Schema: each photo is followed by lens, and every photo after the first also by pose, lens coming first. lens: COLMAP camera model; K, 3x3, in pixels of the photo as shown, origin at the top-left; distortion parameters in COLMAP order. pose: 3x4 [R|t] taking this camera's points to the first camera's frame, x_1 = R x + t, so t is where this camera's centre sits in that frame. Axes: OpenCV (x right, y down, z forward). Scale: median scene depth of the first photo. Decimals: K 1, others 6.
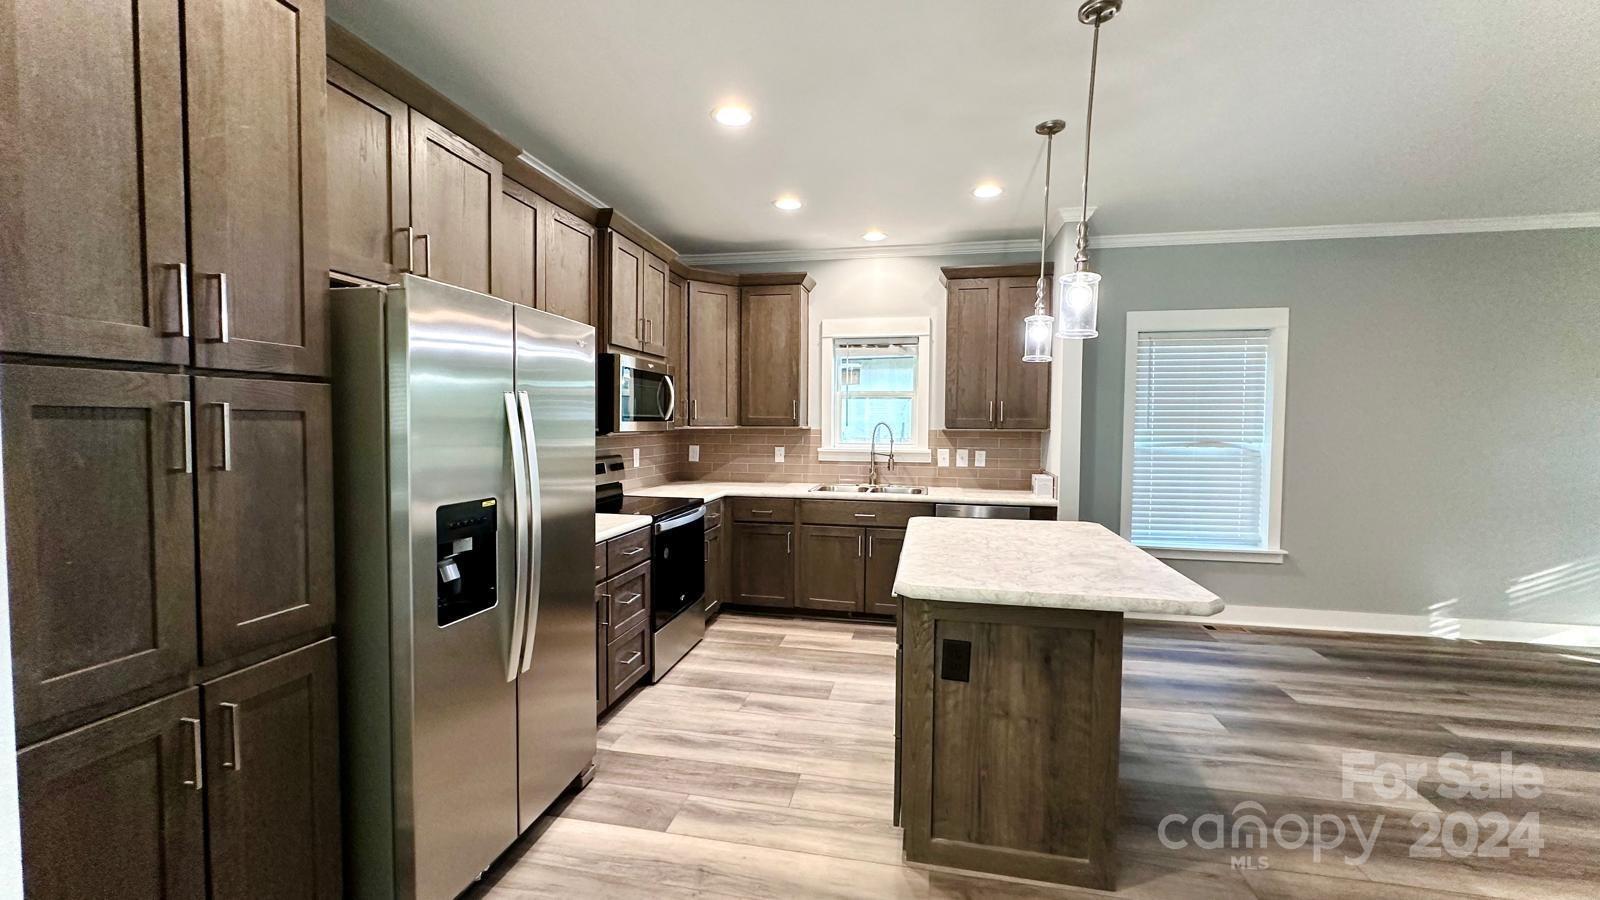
lens RADIAL K [[637.7, 0, 799.8], [0, 637.7, 448.4], [0, 0, 1]] dist [-0.002325, 0.000474]
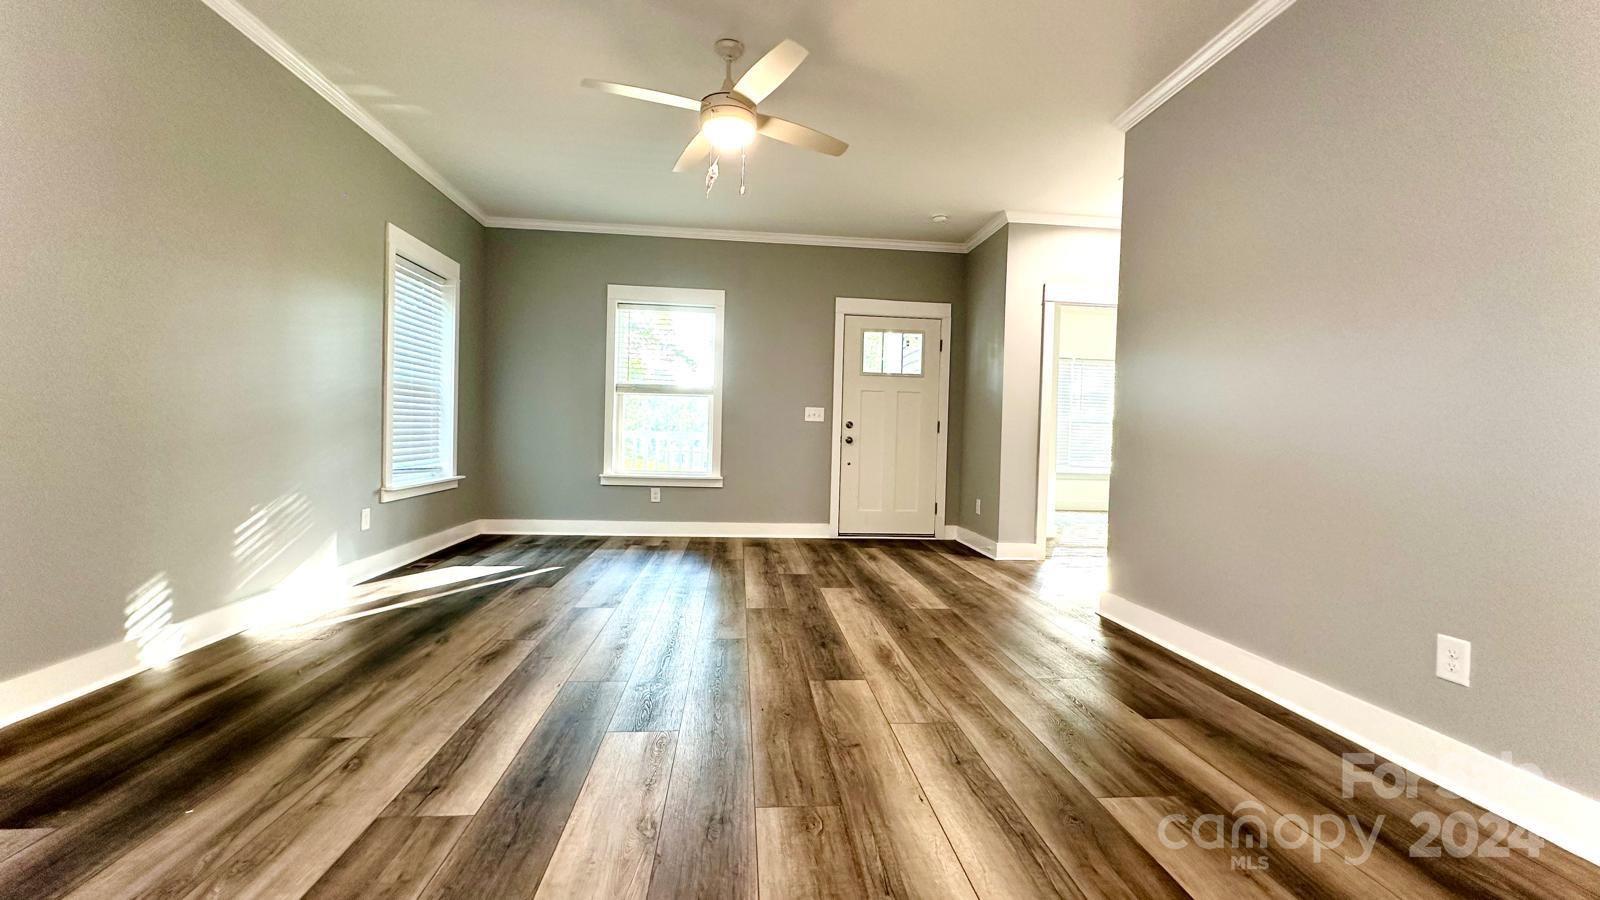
lens RADIAL K [[637.7, 0, 799.8], [0, 637.7, 448.4], [0, 0, 1]] dist [-0.002325, 0.000474]
pose [[-0.292568, -0.041451, 0.955346, 0.377037], [0.011662, 0.998831, 0.046909, 0.098670], [-0.956174, 0.024865, -0.291743, 0.748258]]
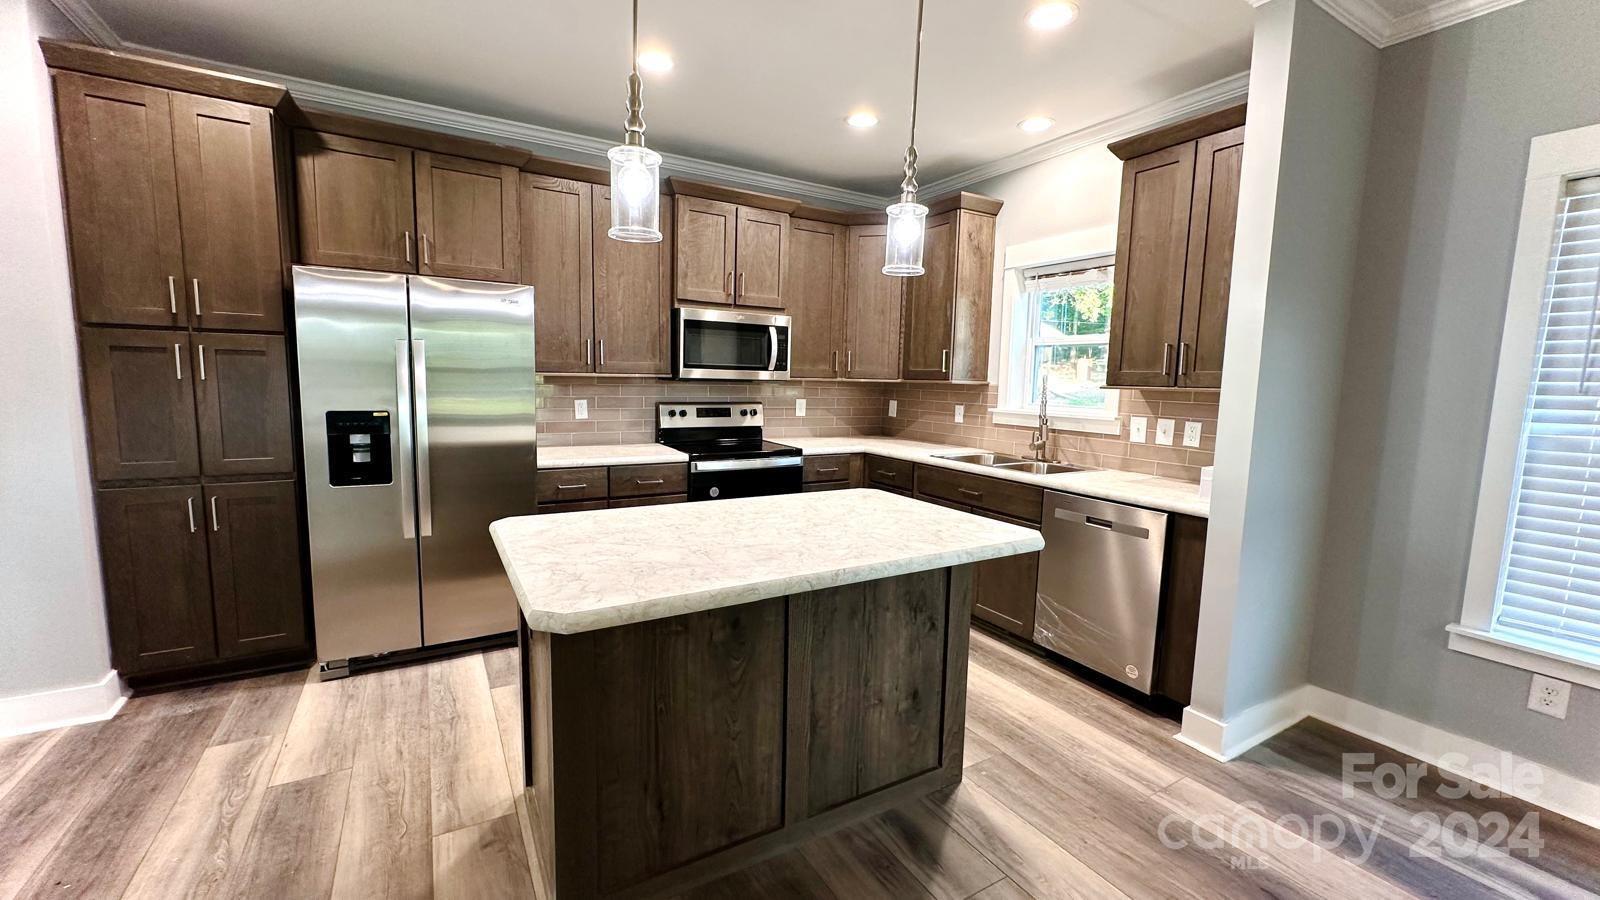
lens RADIAL K [[637.7, 0, 799.8], [0, 637.7, 448.4], [0, 0, 1]] dist [-0.002325, 0.000474]
pose [[0.671031, 0.092634, -0.735619, 0.690217], [-0.050994, 0.995581, 0.078854, -0.001135], [0.739673, -0.015402, 0.672790, 0.391532]]
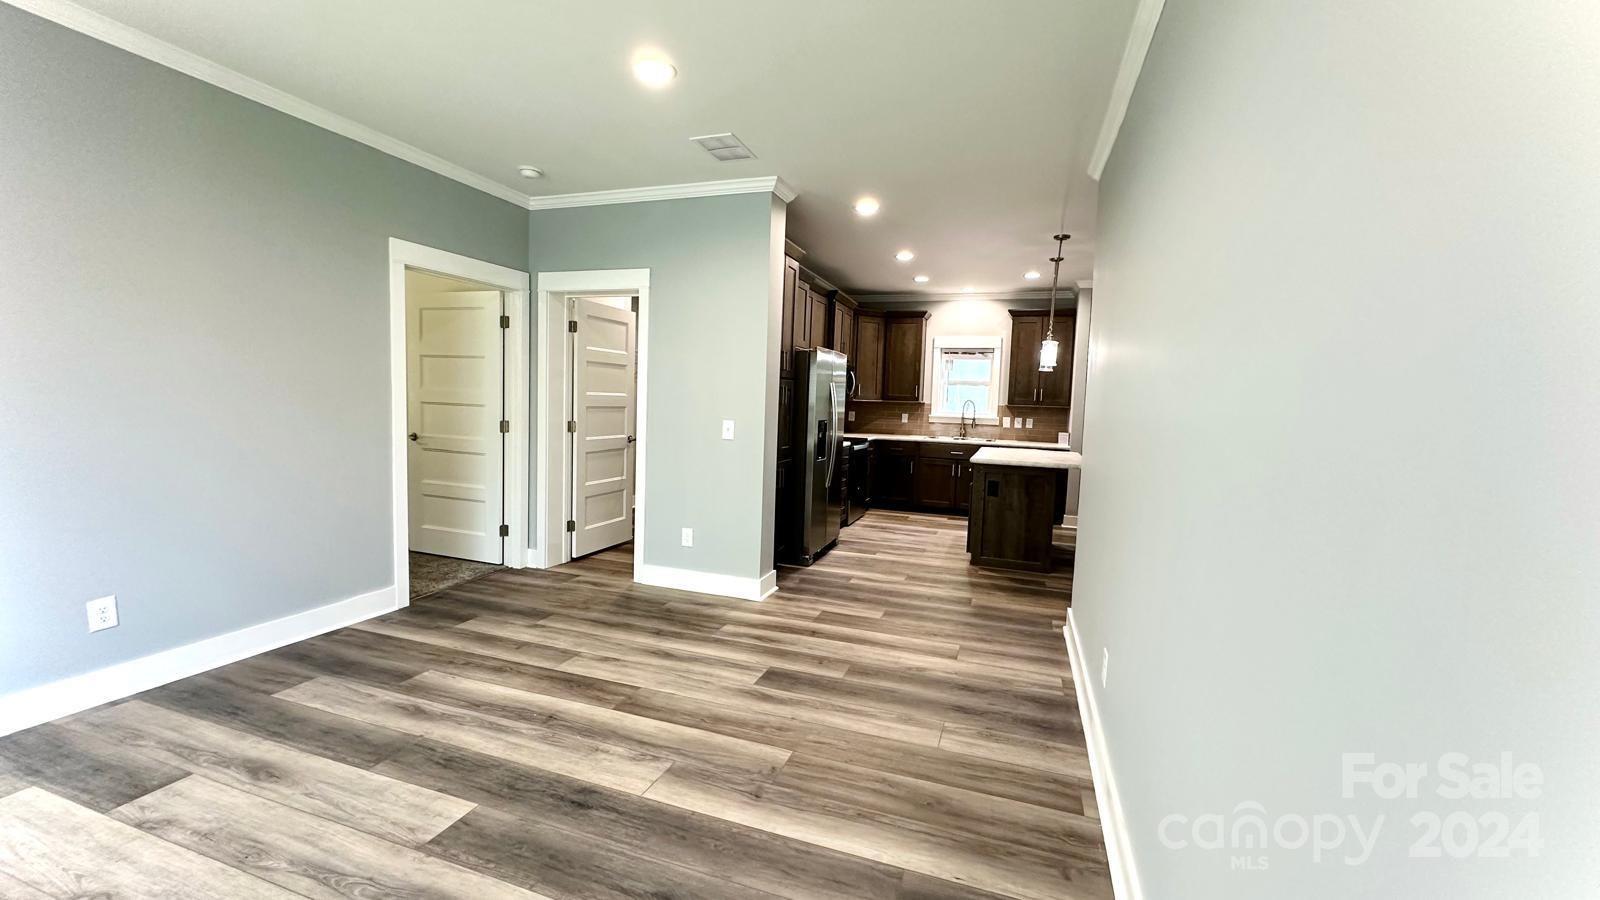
lens RADIAL K [[637.7, 0, 799.8], [0, 637.7, 448.4], [0, 0, 1]] dist [-0.002325, 0.000474]
pose [[0.990437, 0.036593, -0.133027, -0.118030], [-0.032308, 0.998892, 0.034230, 0.060802], [0.134132, -0.029605, 0.990521, -1.009415]]
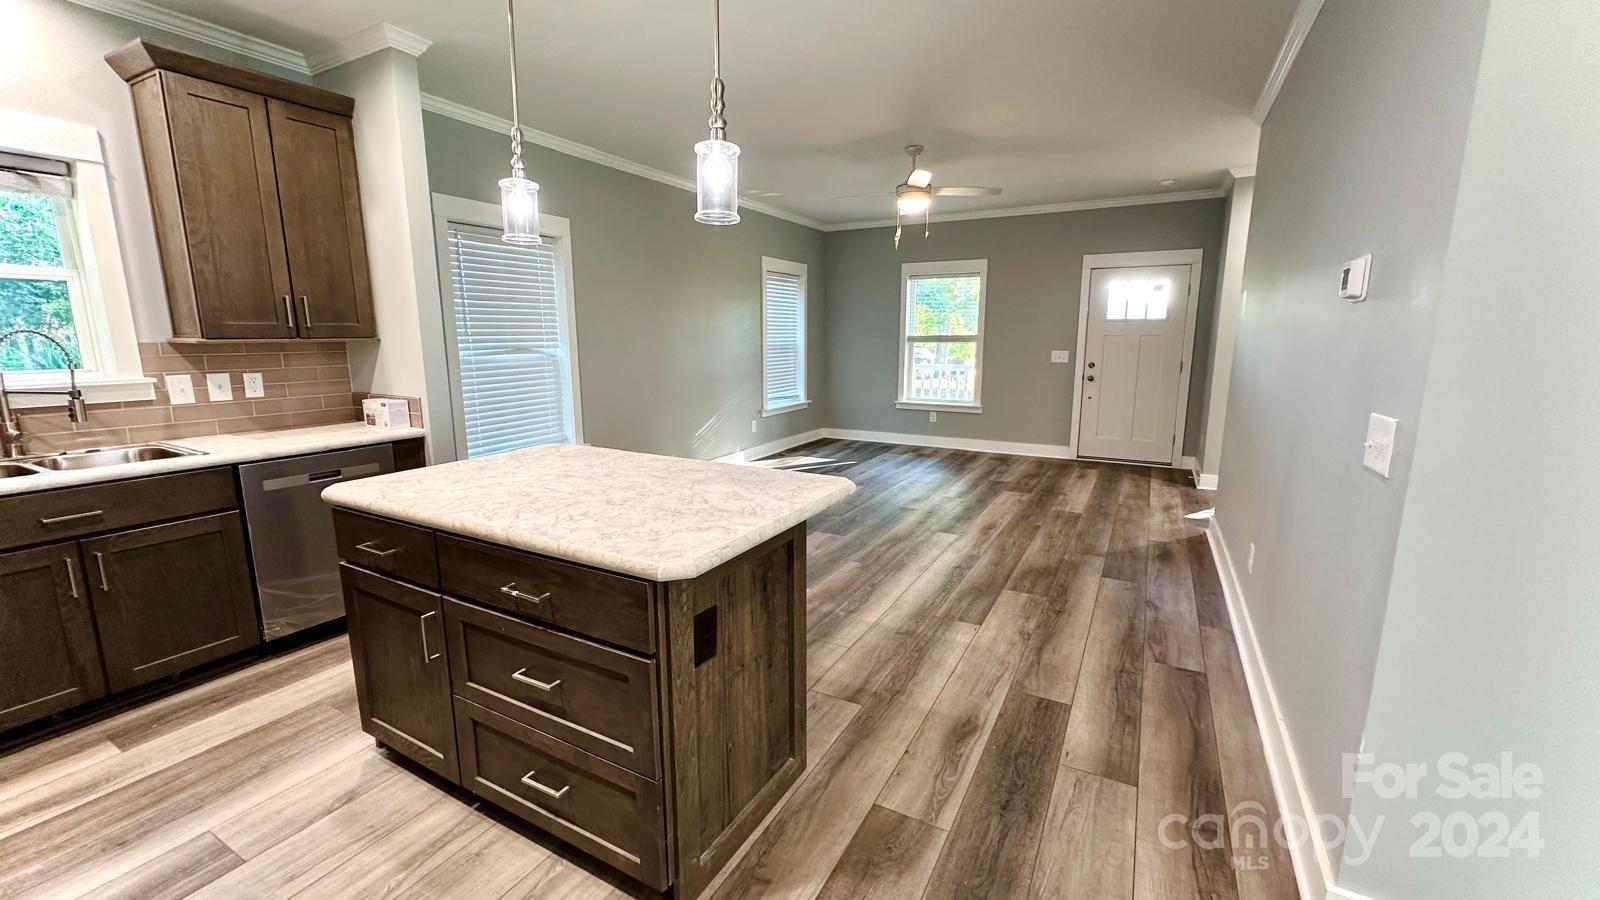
lens RADIAL K [[637.7, 0, 799.8], [0, 637.7, 448.4], [0, 0, 1]] dist [-0.002325, 0.000474]
pose [[0.298955, -0.177088, 0.937692, -0.237139], [0.044732, 0.984151, 0.171600, -0.010583], [-0.953218, -0.009356, 0.302139, 0.387993]]
